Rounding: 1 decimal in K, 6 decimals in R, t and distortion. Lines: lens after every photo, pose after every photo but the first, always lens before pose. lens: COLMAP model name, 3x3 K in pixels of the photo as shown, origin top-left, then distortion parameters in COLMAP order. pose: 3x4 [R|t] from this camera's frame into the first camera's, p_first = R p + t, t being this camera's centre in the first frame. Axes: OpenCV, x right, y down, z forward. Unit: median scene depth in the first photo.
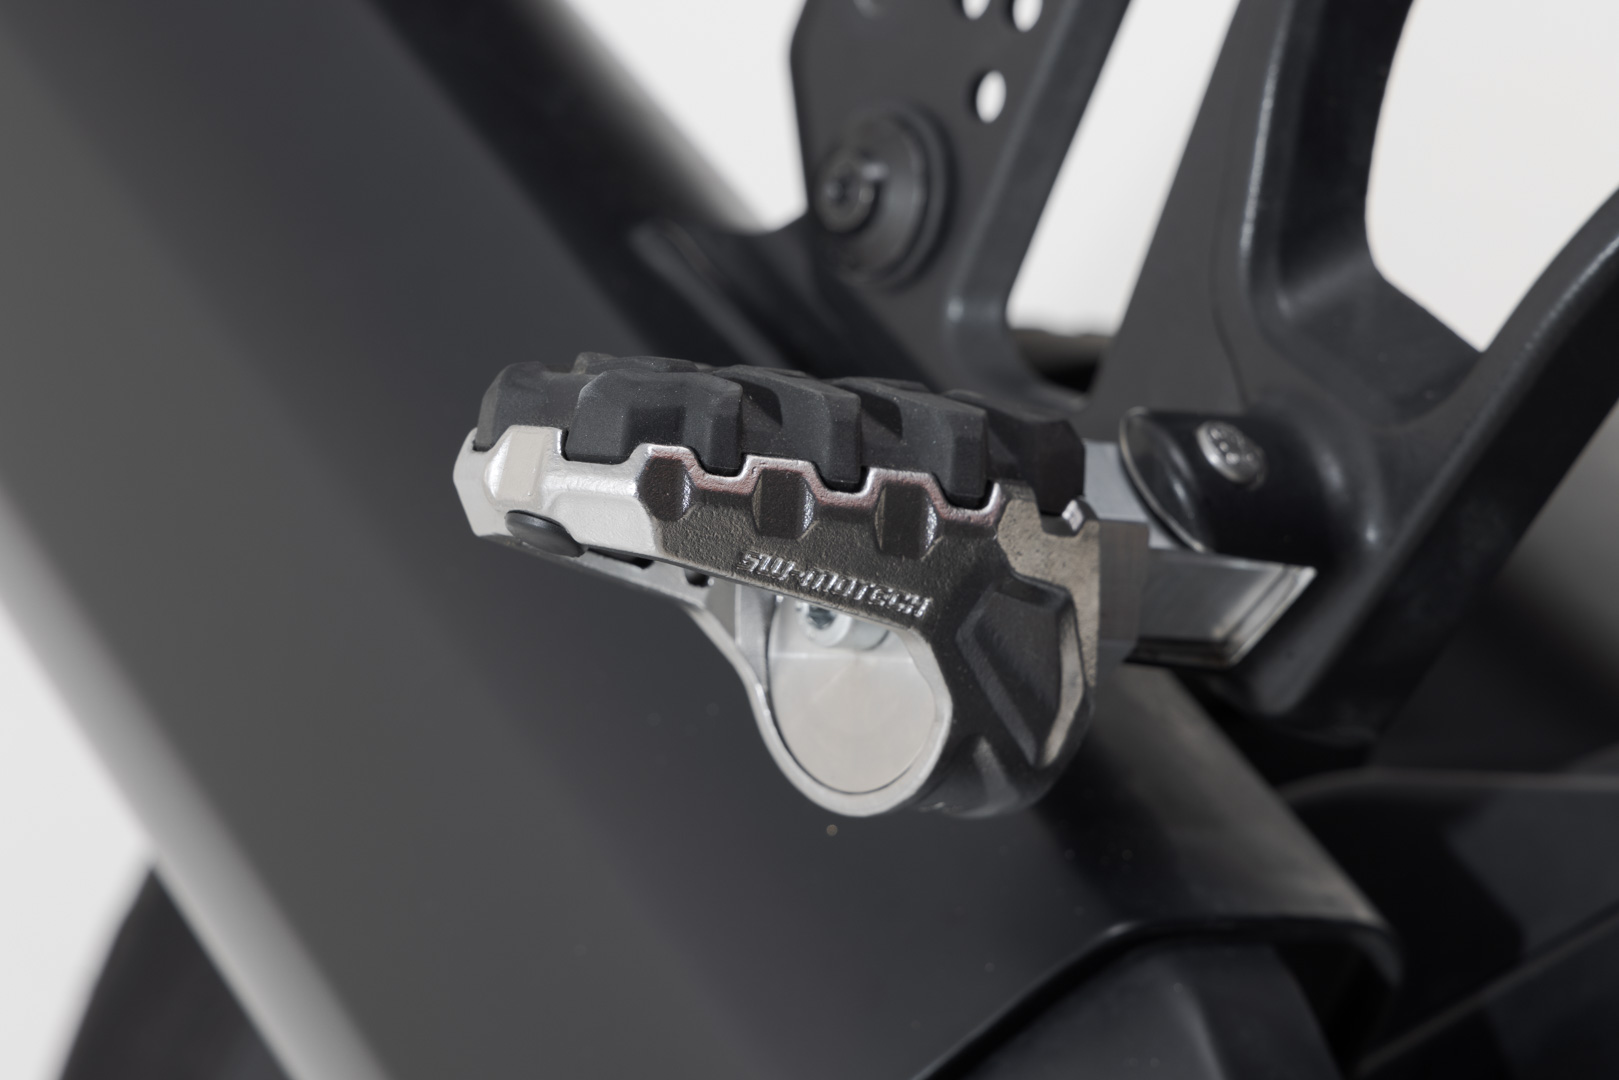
lens RADIAL K [[4722.0, 0, 809.5], [0, 4722.0, 540.0], [0, 0, 1]] dist [0.001441, 0.583324]
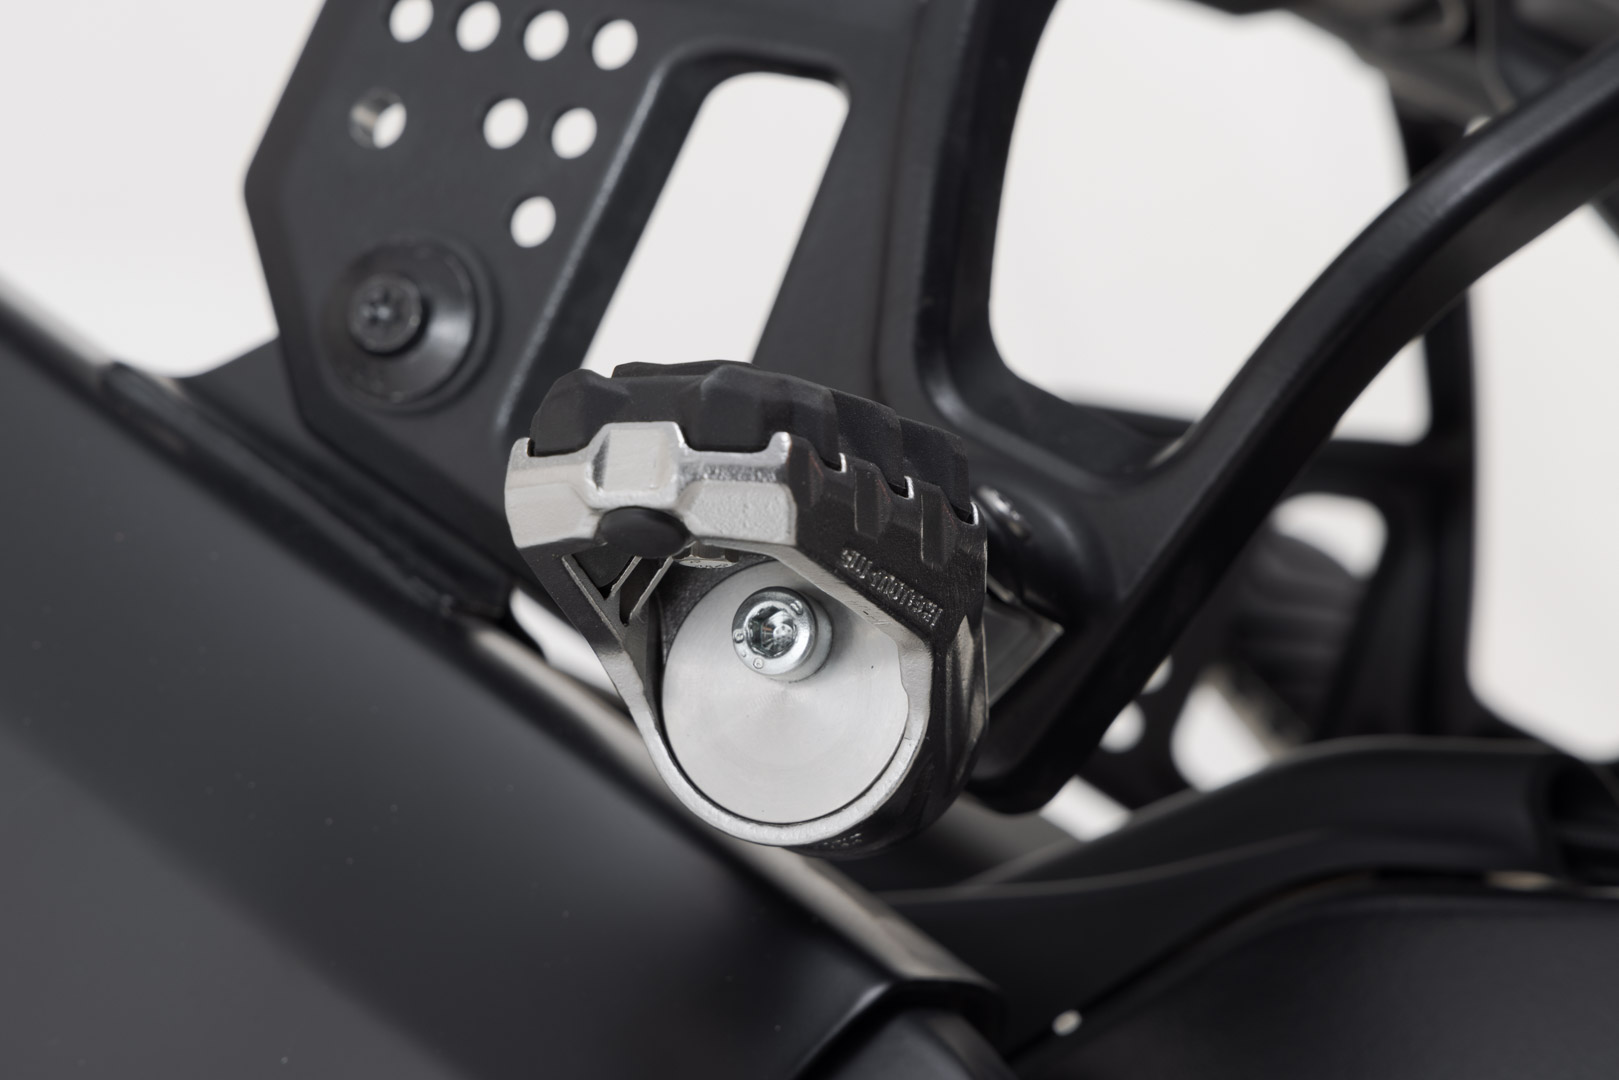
lens RADIAL K [[4722.0, 0, 809.5], [0, 4722.0, 540.0], [0, 0, 1]] dist [0.001441, 0.583324]
pose [[0.848674, 0.015213, 0.528697, -0.513342], [0.053863, 0.991904, -0.115003, 0.108161], [-0.526166, 0.126077, 0.840984, 0.139876]]
